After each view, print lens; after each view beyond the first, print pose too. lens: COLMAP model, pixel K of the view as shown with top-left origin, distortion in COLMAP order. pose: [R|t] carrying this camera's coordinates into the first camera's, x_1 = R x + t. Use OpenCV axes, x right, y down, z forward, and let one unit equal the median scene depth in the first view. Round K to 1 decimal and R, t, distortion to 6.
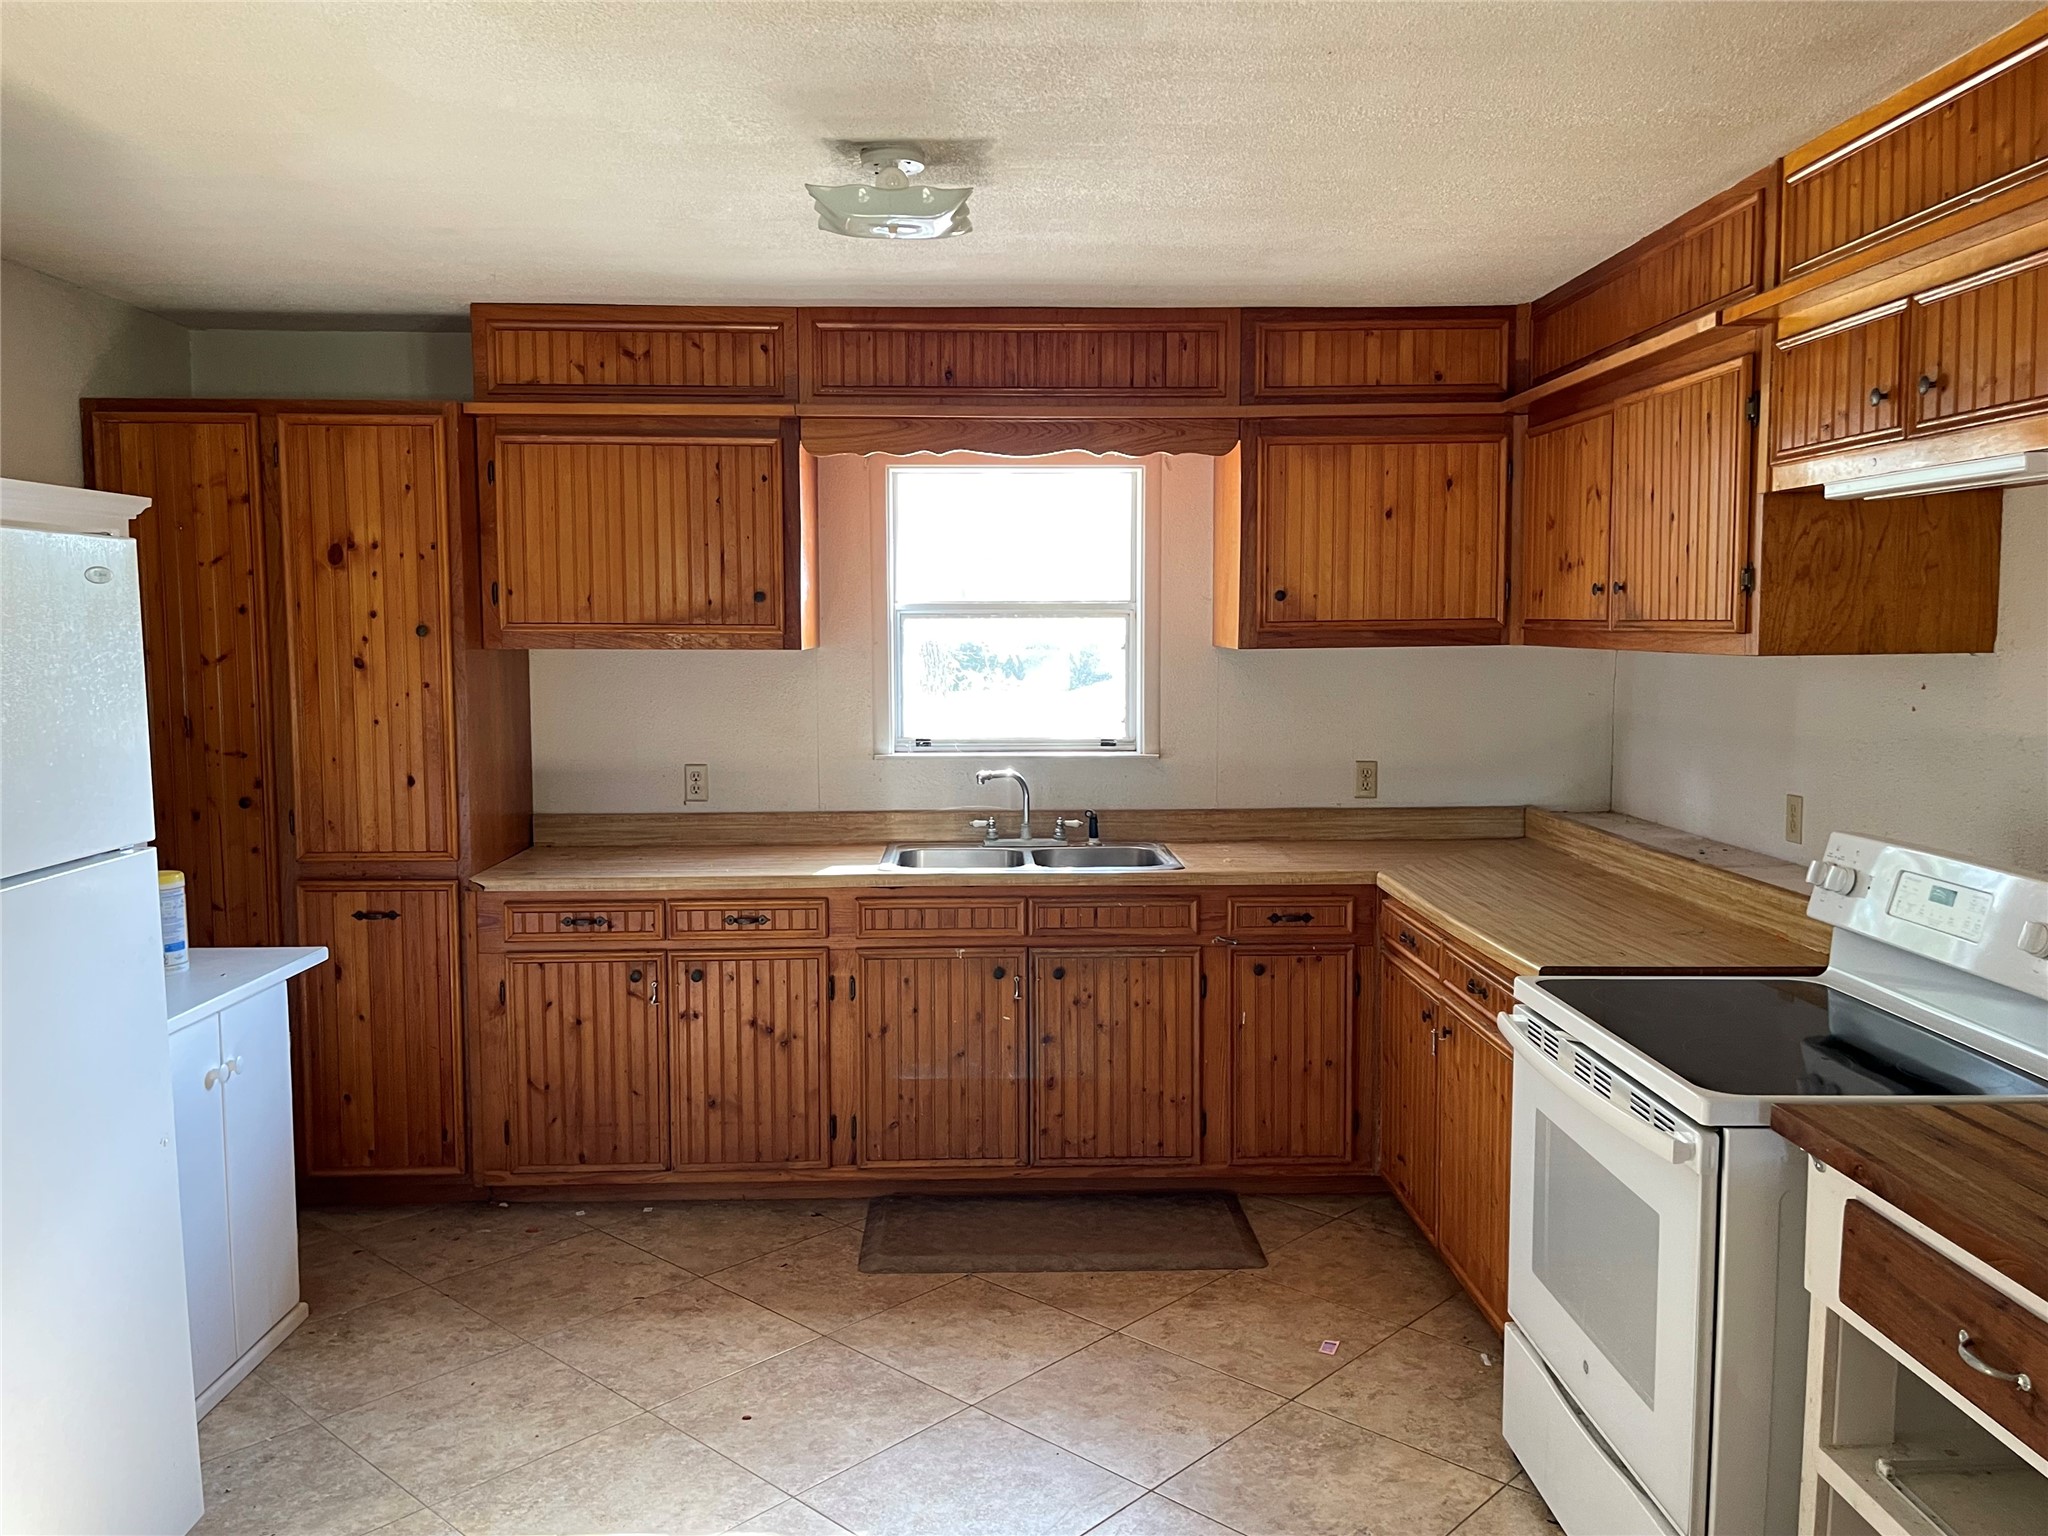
lens RADIAL K [[1560.5, 0, 1018.5], [0, 1560.5, 737.3], [0, 0, 1]] dist [0.081849, -0.116198]
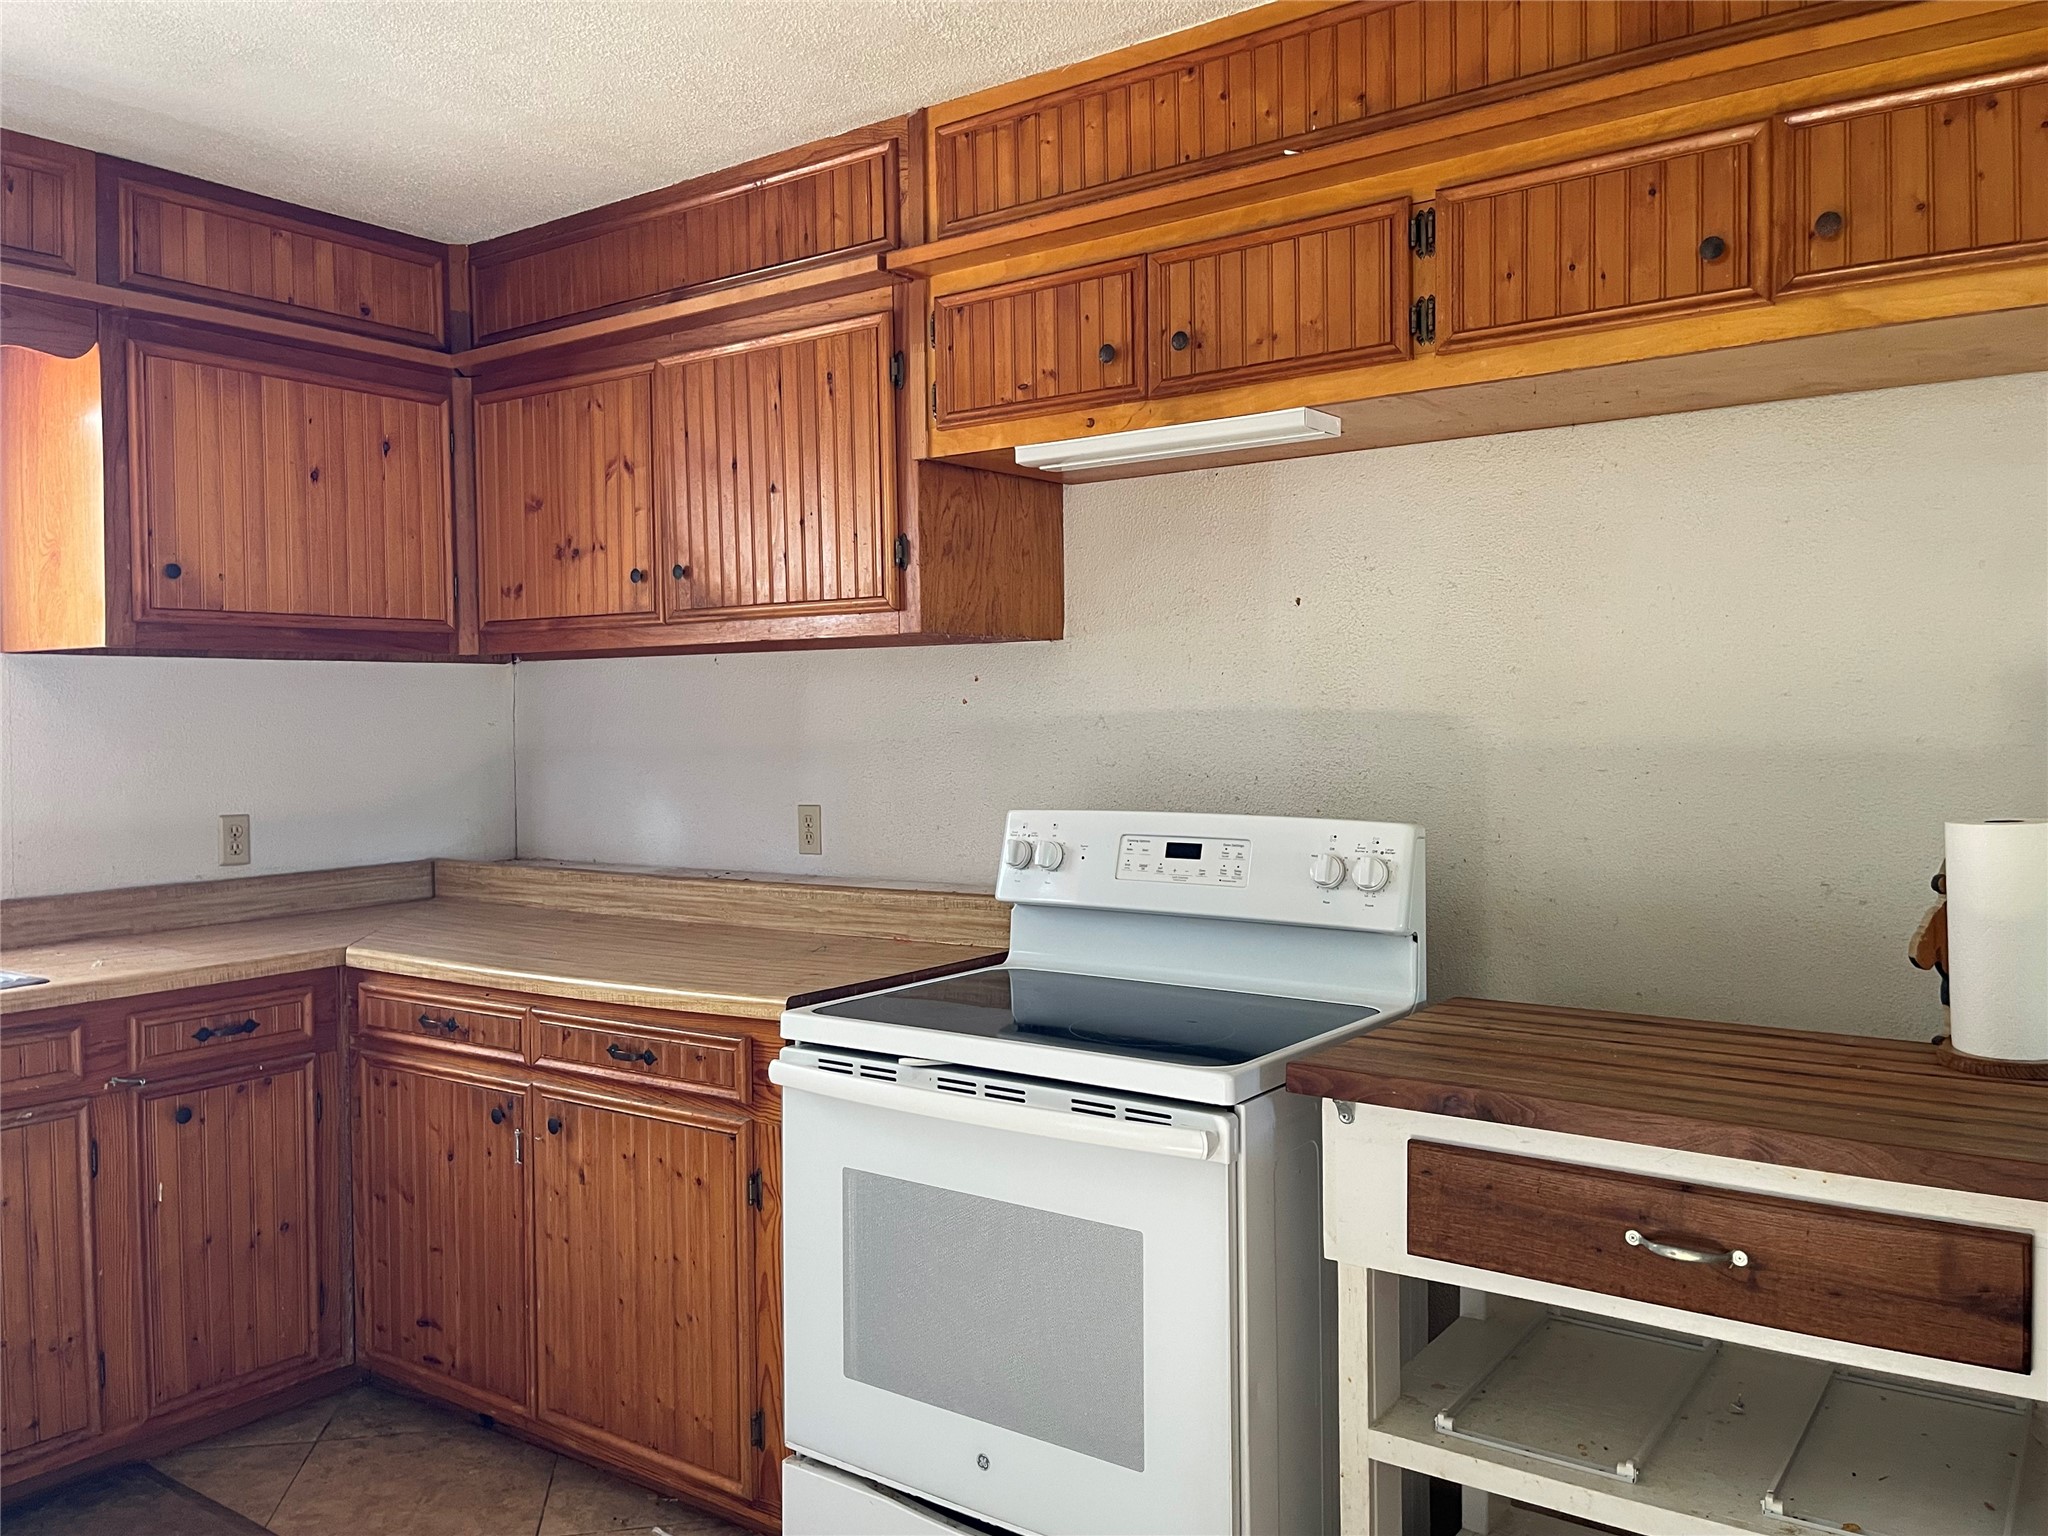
lens RADIAL K [[1560.5, 0, 1018.5], [0, 1560.5, 737.3], [0, 0, 1]] dist [0.081849, -0.116198]
pose [[0.606228, -0.012308, 0.795196, -0.169624], [0.066499, 0.997163, -0.035262, 0.033906], [-0.792506, 0.074256, 0.605327, 0.287863]]
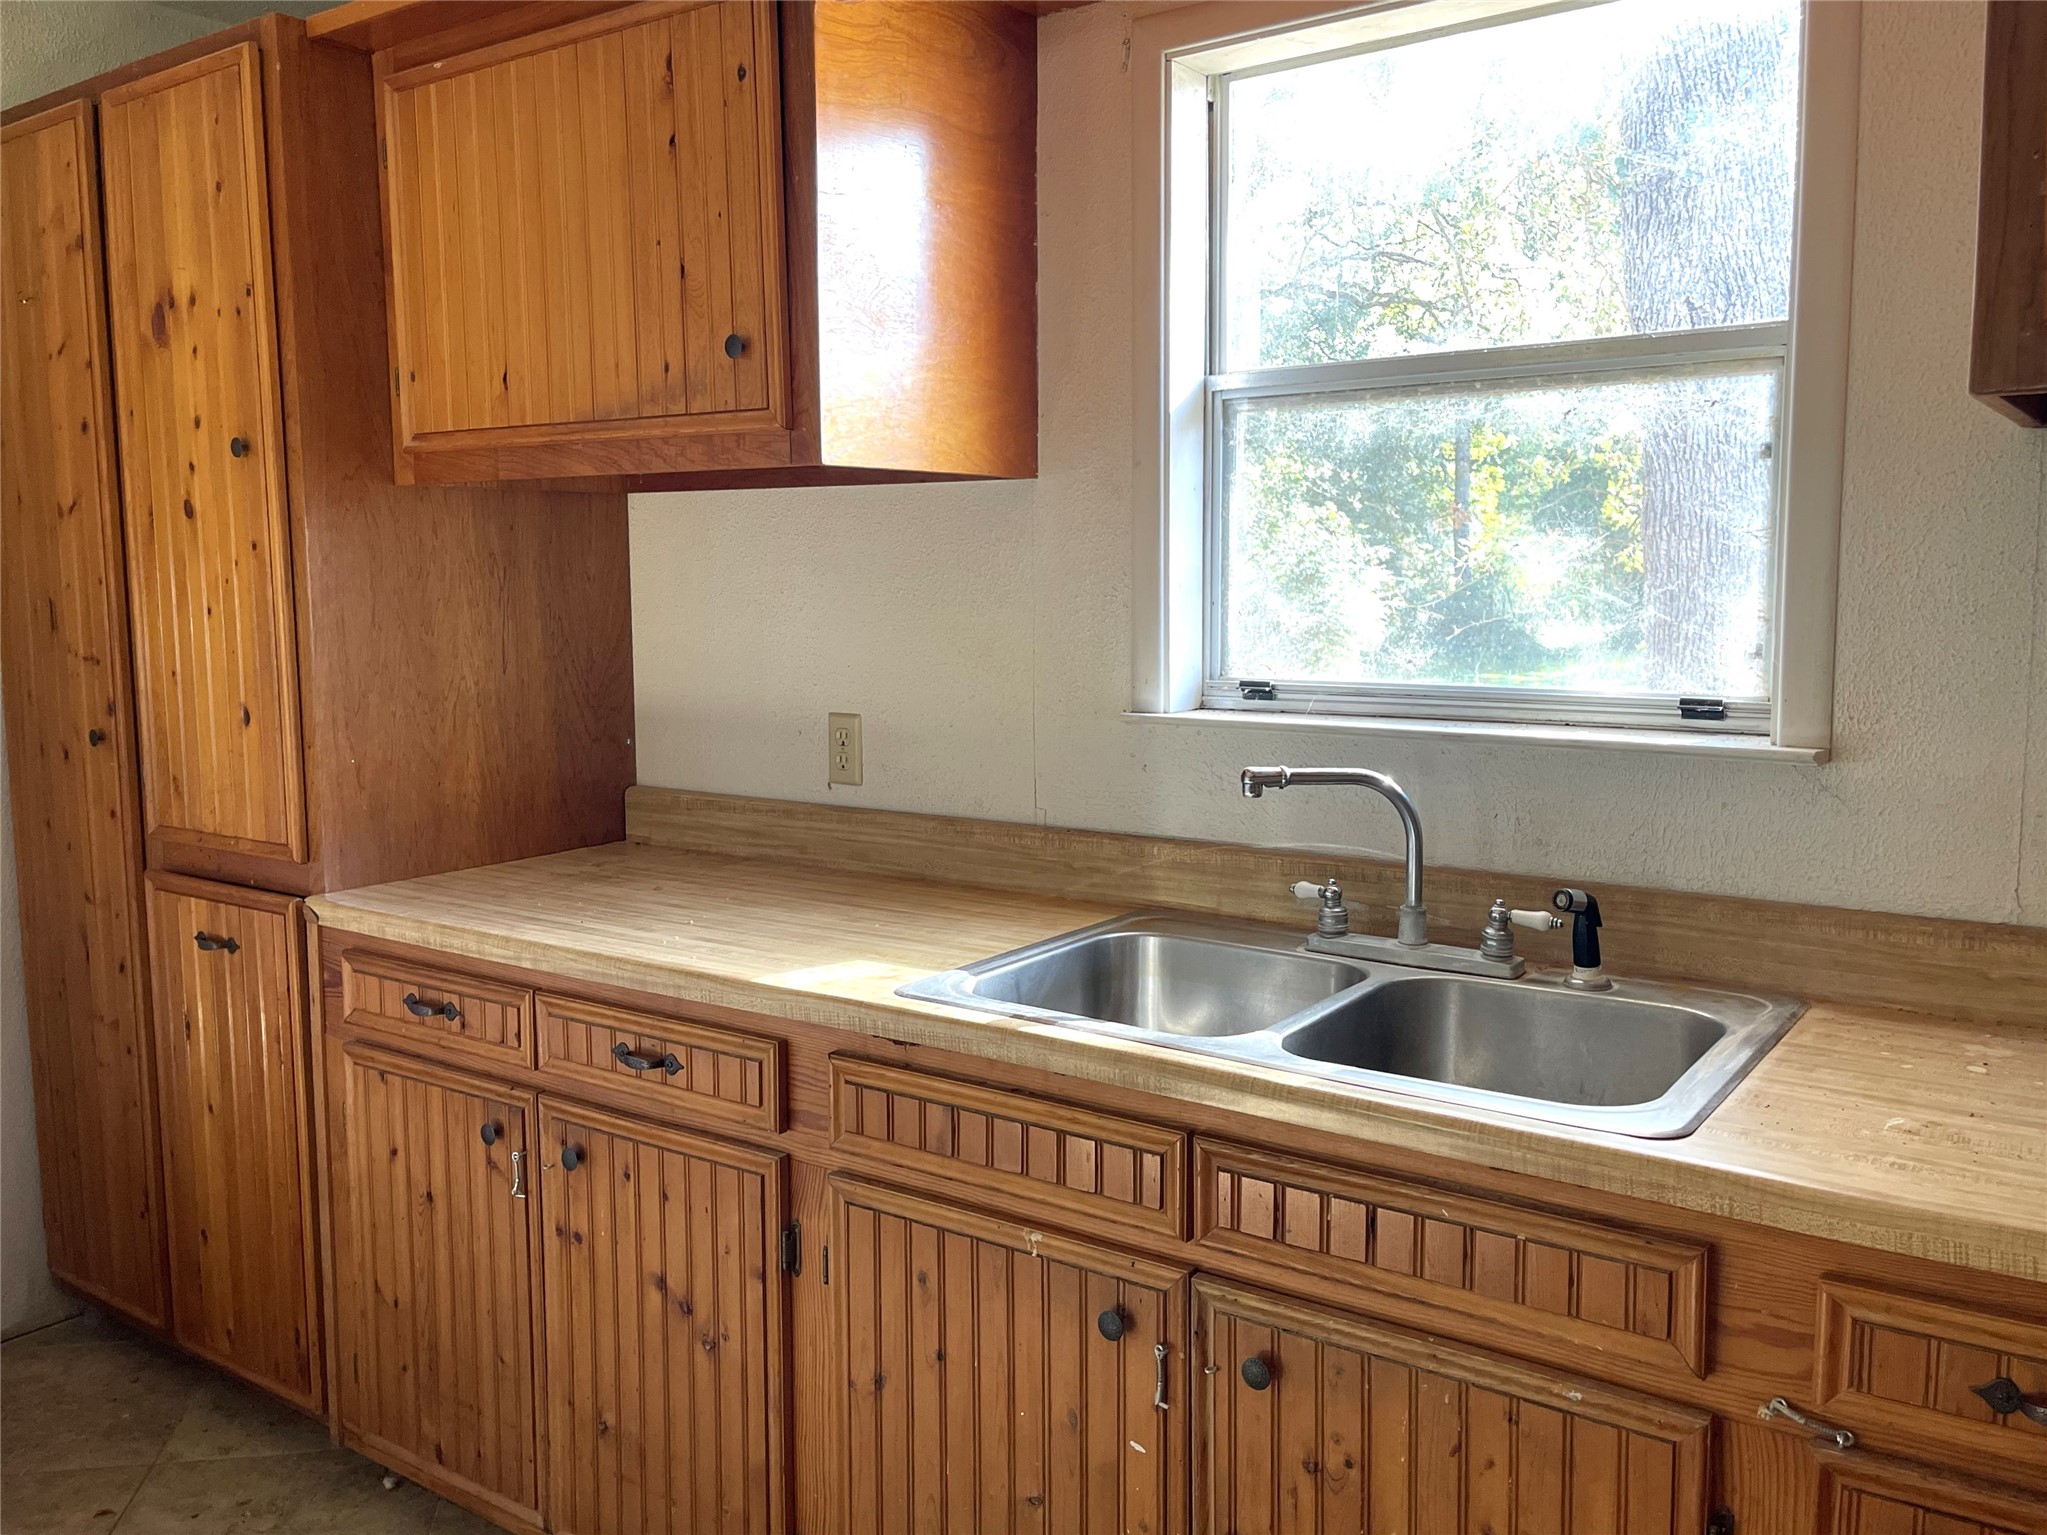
lens RADIAL K [[1640.5, 0, 1020.0], [0, 1640.5, 738.3], [0, 0, 1]] dist [0.091564, -0.130301]
pose [[0.793081, 0.058092, -0.606339, 0.195625], [-0.036763, 0.998192, 0.047550, -0.003068], [0.608005, -0.015421, 0.793783, 0.676668]]
